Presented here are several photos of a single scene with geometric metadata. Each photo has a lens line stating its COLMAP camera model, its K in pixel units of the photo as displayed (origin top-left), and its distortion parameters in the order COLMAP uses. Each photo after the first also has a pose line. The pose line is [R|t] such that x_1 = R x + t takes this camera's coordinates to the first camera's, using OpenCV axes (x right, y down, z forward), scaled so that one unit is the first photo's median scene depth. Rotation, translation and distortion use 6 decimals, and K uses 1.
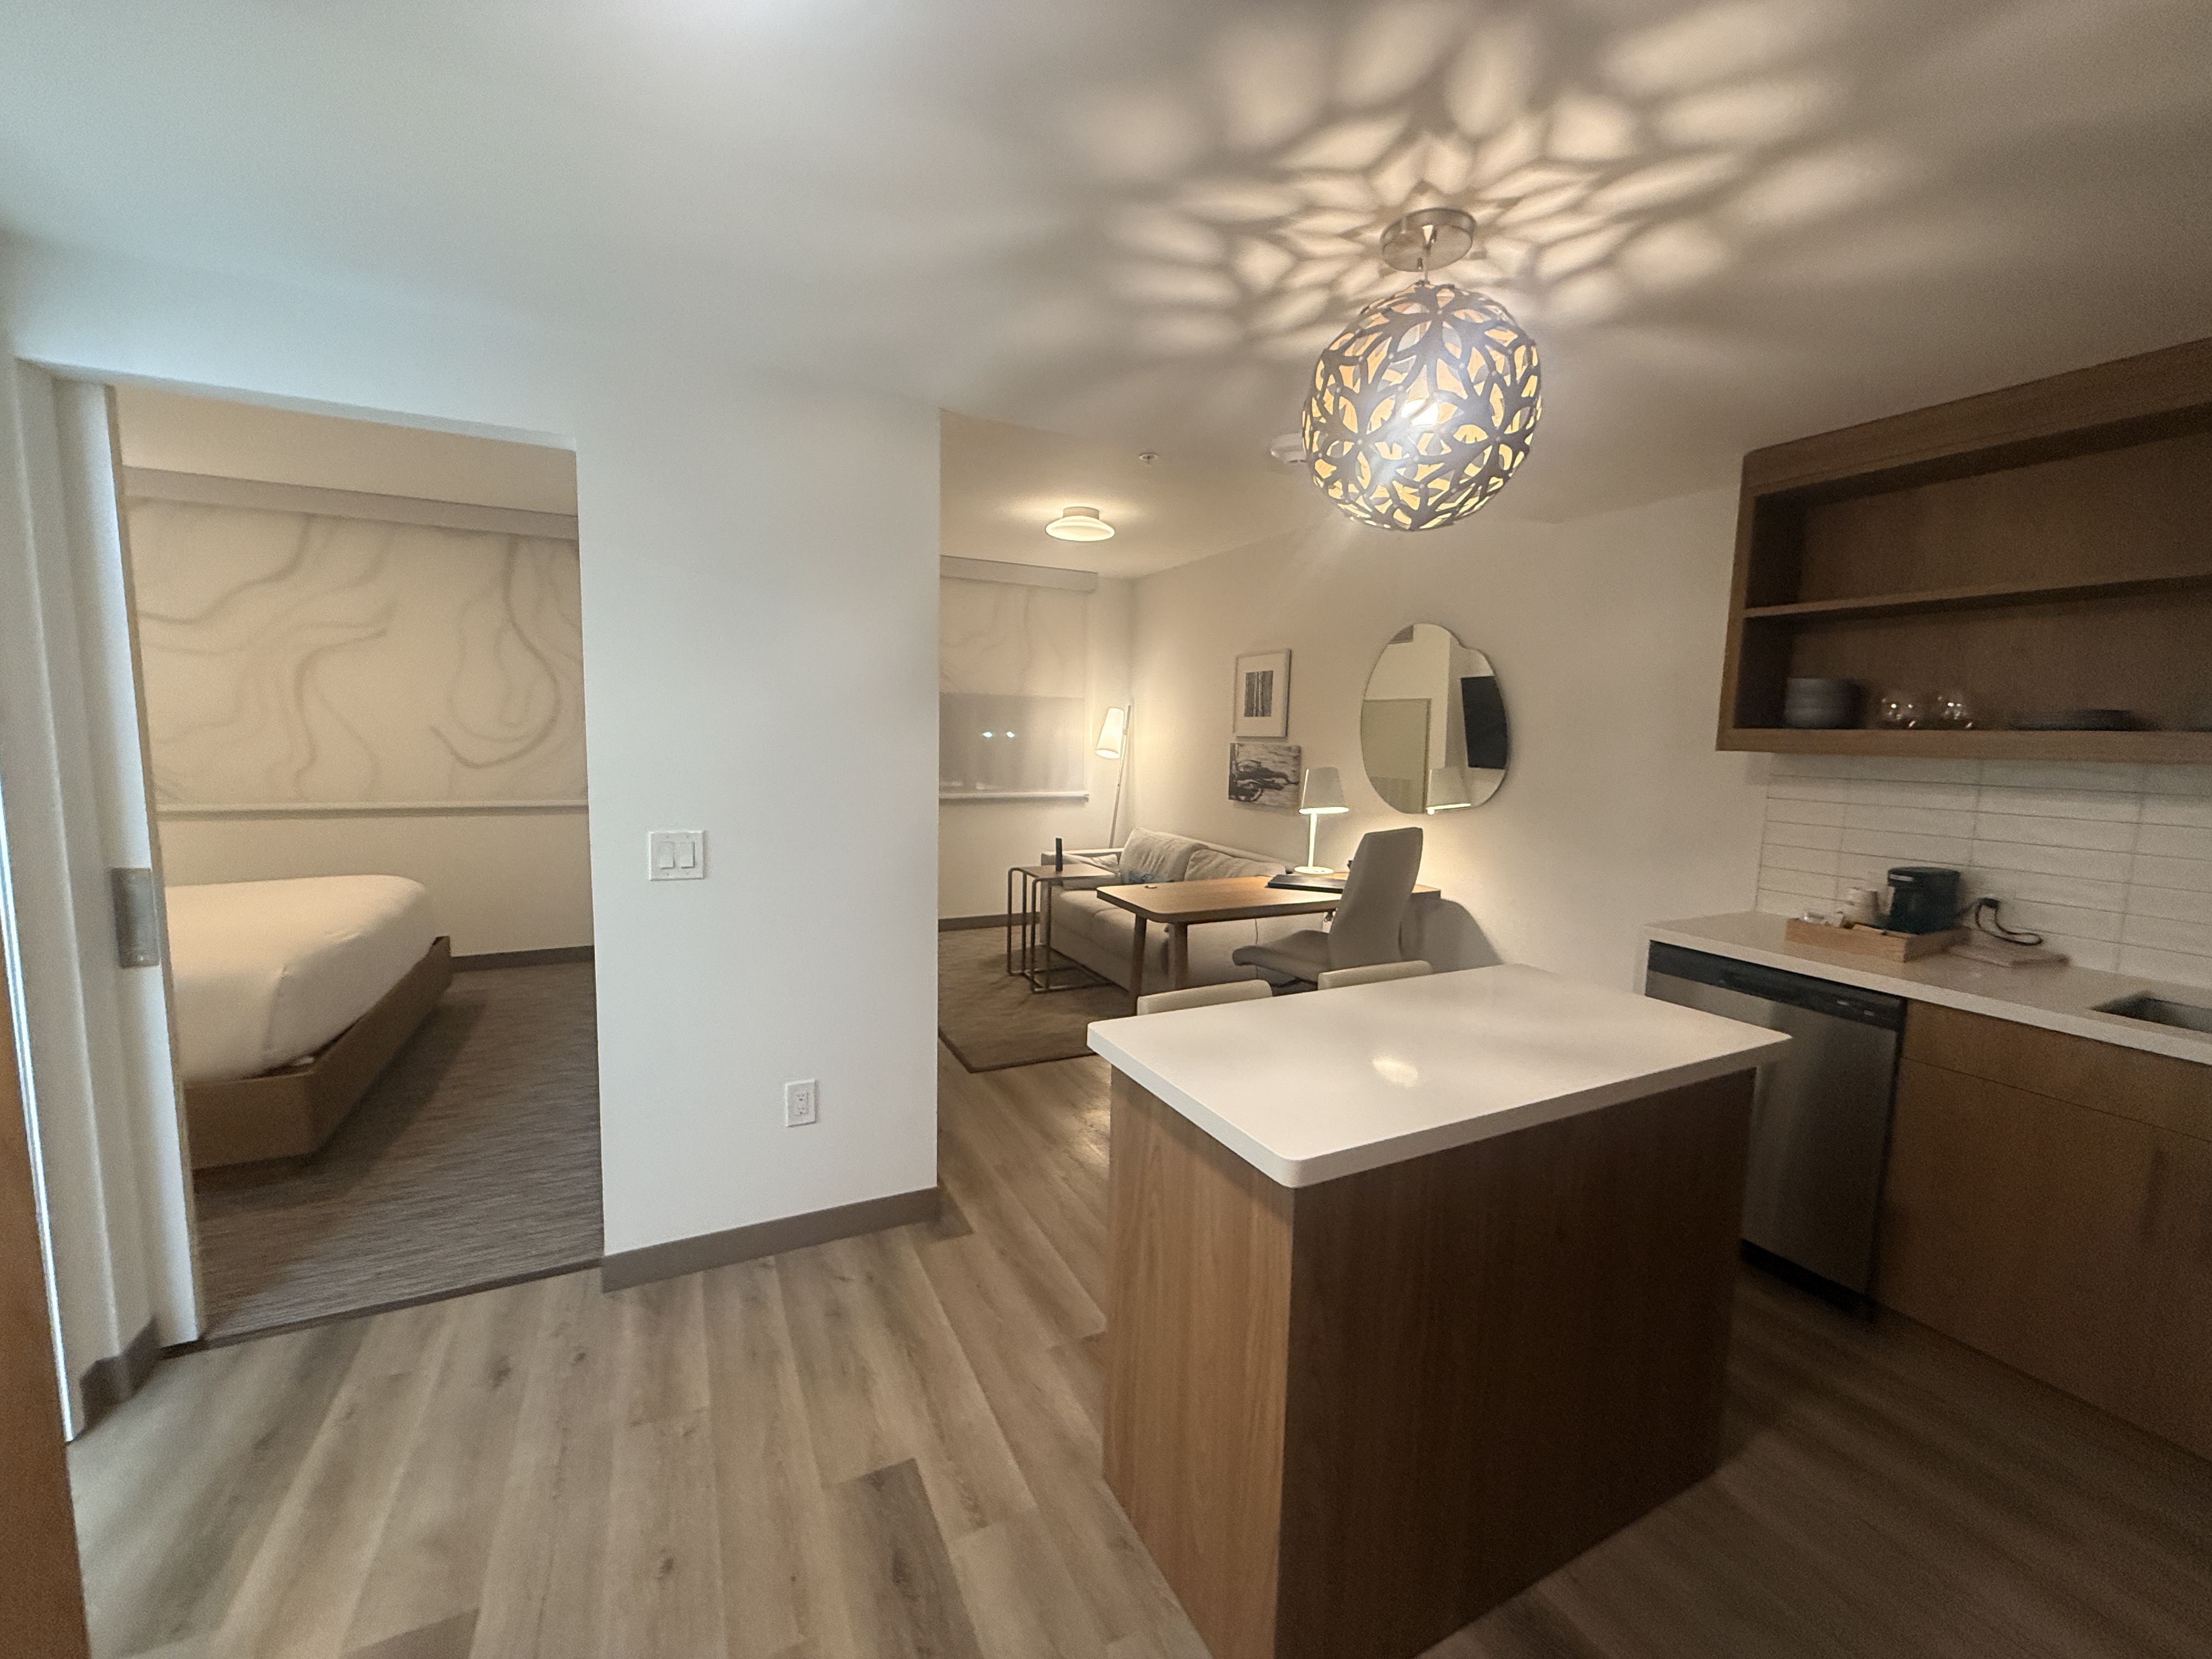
lens RADIAL K [[893.7, 0, 1106.0], [0, 893.7, 829.5], [0, 0, 1]] dist [-0.000301, 0.000216]
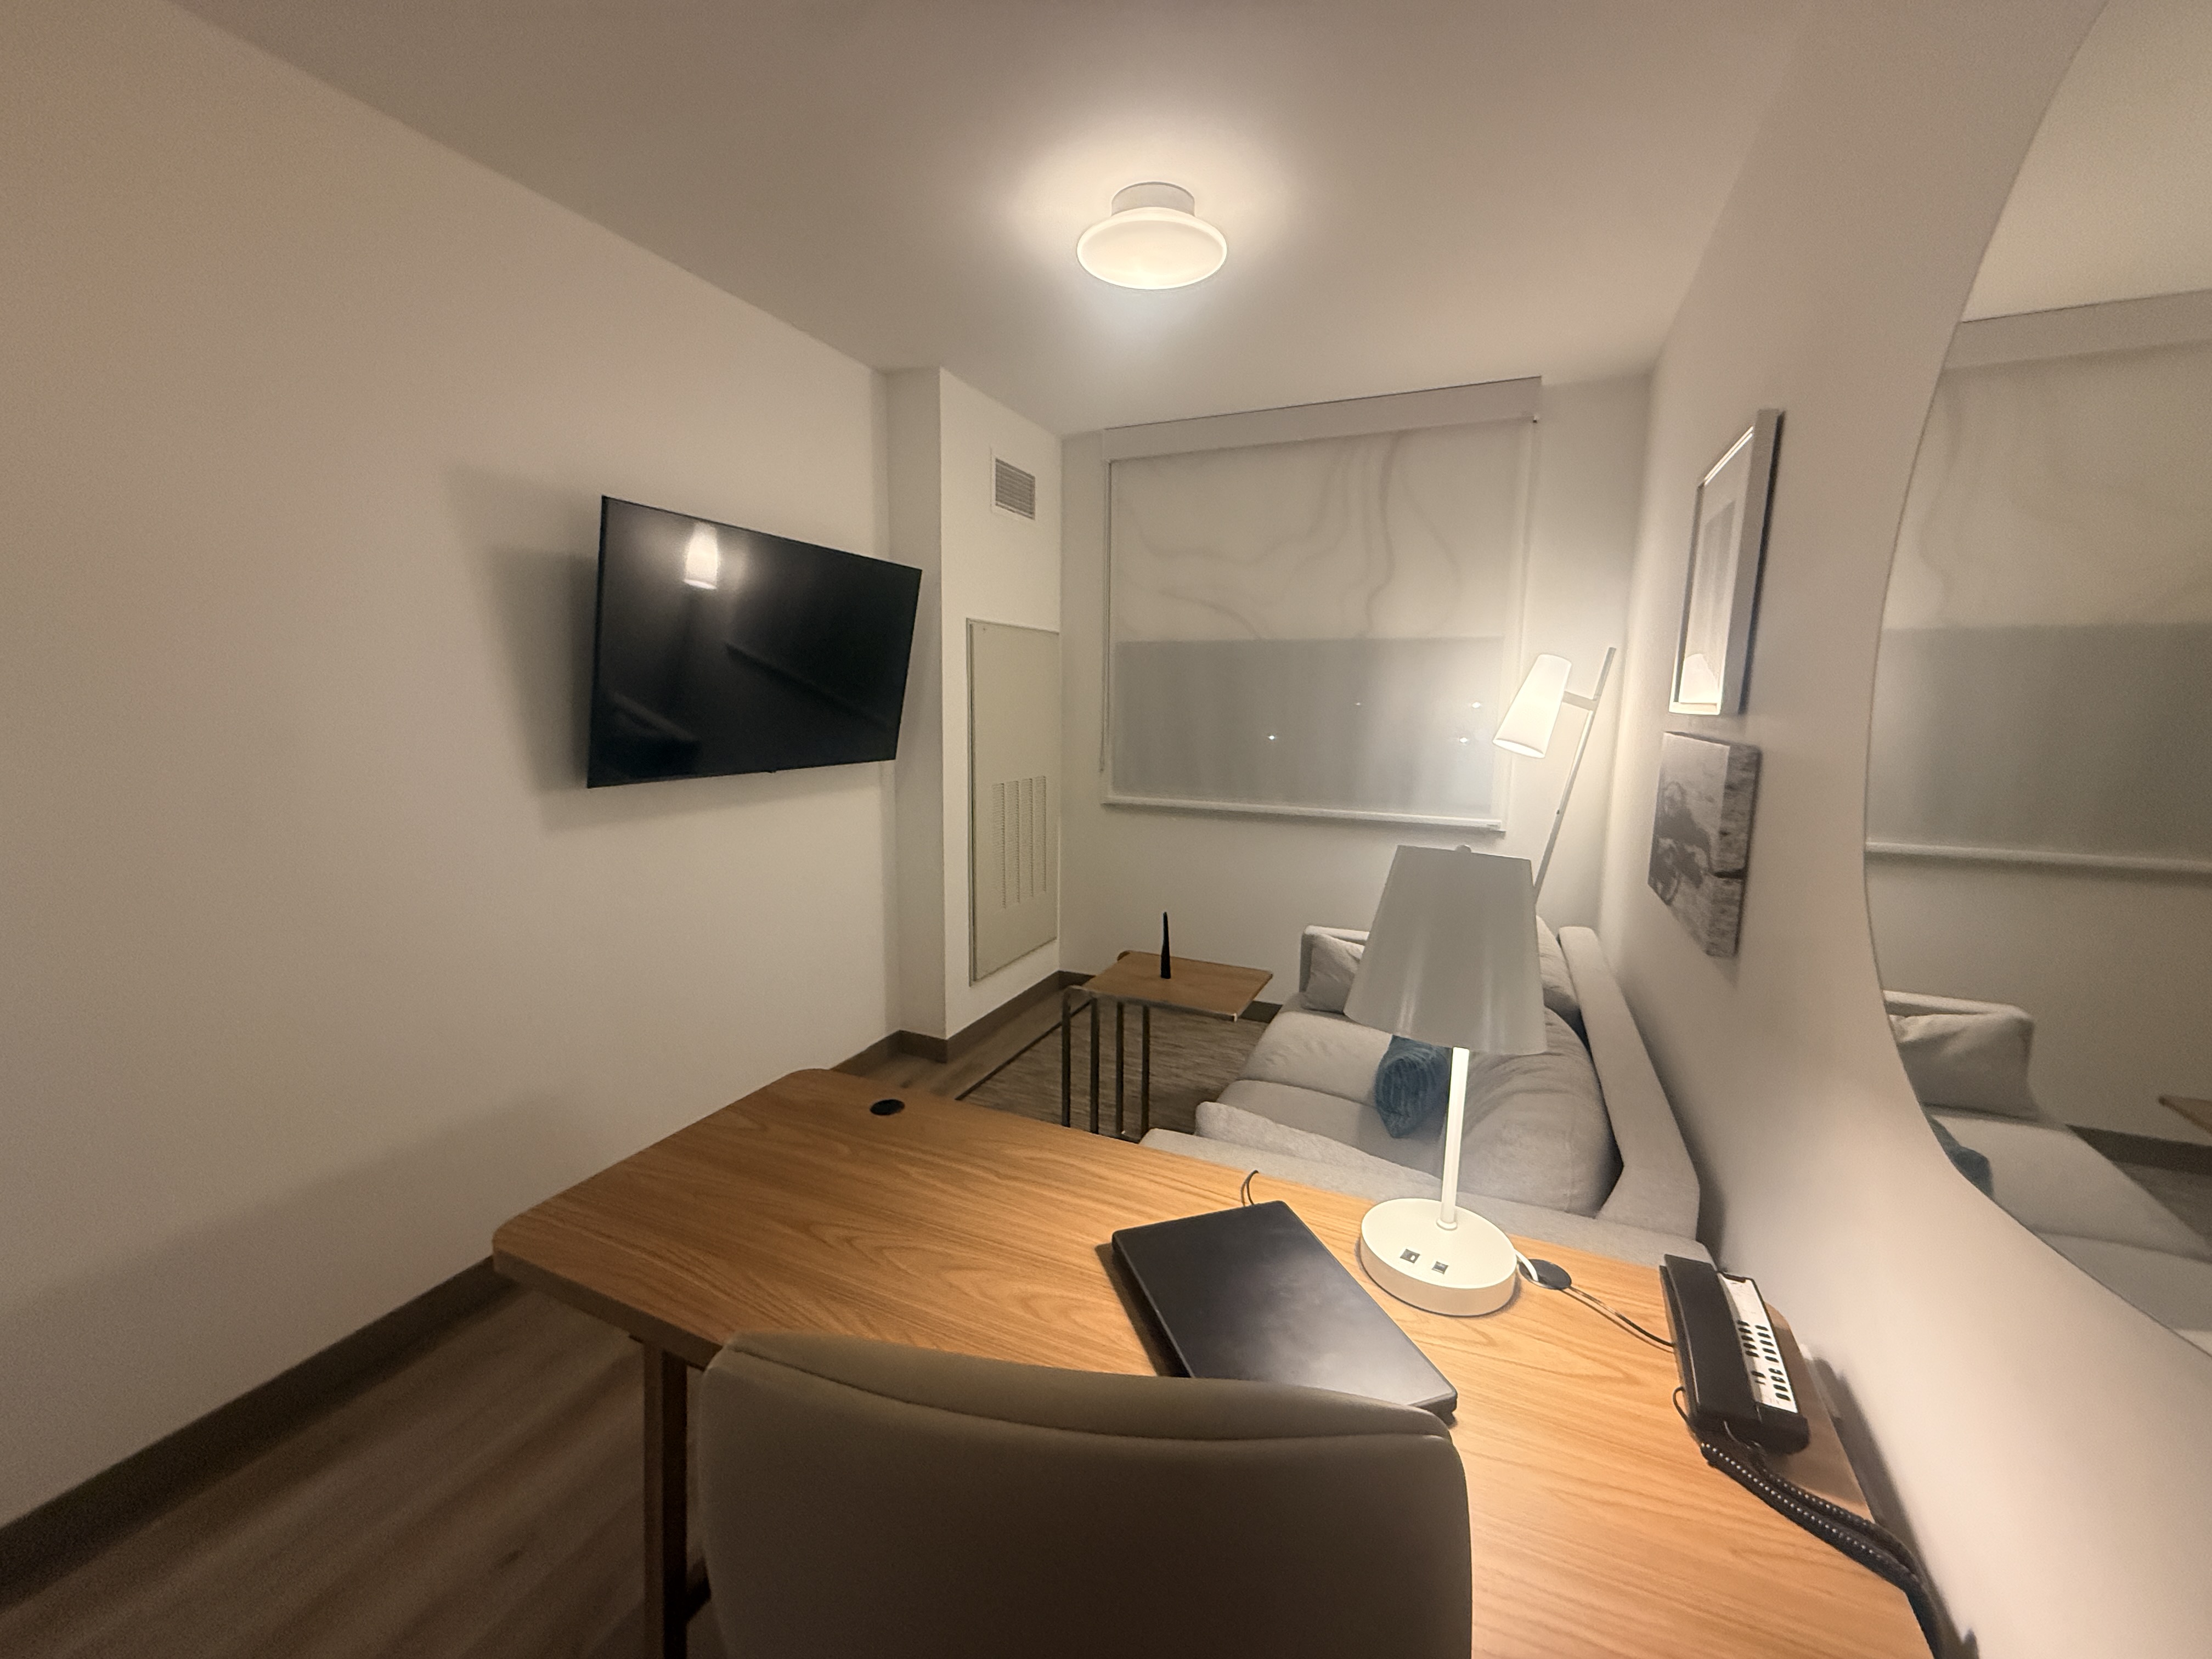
lens RADIAL K [[893.7, 0, 1106.0], [0, 893.7, 829.5], [0, 0, 1]] dist [-0.000301, 0.000216]
pose [[0.638342, 0.097007, -0.763616, 0.239601], [-0.075306, 0.995139, 0.063466, -0.054385], [0.766061, 0.016992, 0.642544, 0.515582]]
